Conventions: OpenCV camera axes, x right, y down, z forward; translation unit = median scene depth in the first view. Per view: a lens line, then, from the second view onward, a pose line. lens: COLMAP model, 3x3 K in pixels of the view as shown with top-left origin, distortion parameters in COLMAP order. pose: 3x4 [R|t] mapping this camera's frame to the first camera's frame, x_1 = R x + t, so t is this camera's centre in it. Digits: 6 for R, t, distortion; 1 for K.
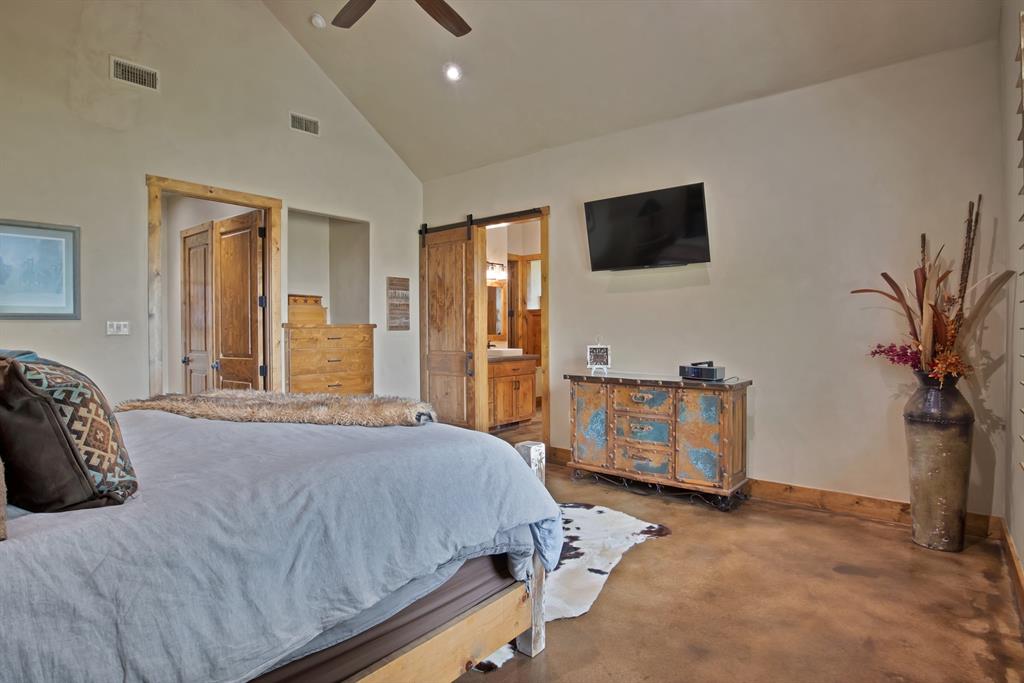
lens RADIAL K [[529.3, 0, 517.7], [0, 529.3, 334.2], [0, 0, 1]] dist [-0.034061, 0.006442]
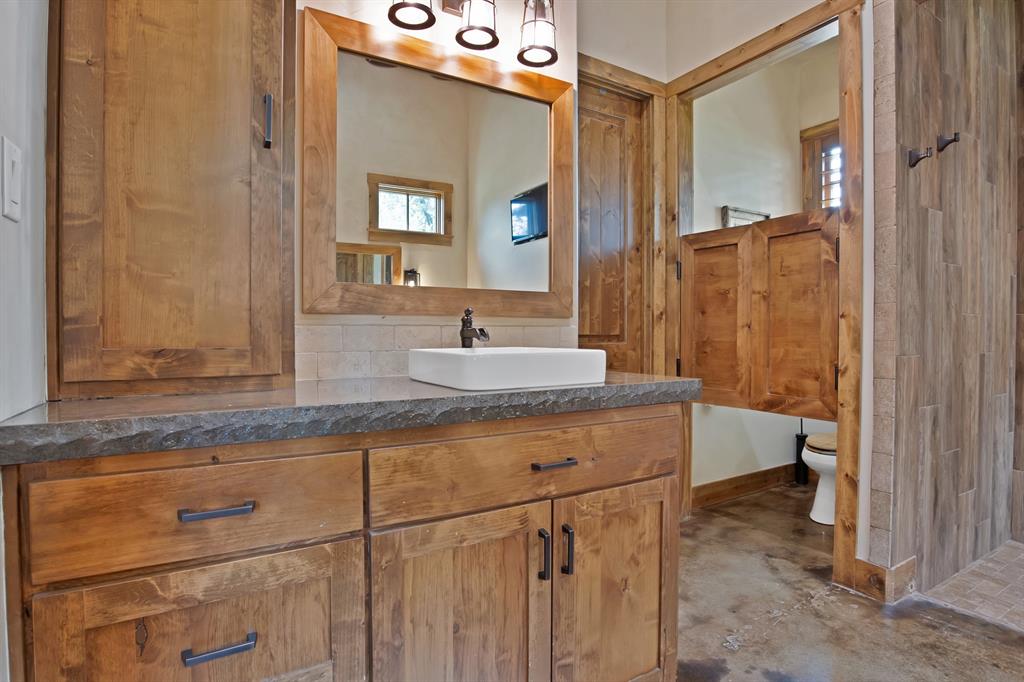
lens RADIAL K [[529.3, 0, 517.7], [0, 529.3, 333.7], [0, 0, 1]] dist [-0.034061, 0.006442]
pose [[0.940255, 0.006842, -0.340403, 0.035820], [-0.006641, 0.999976, 0.001756, 0.017100], [0.340407, 0.000610, 0.940278, 0.643657]]
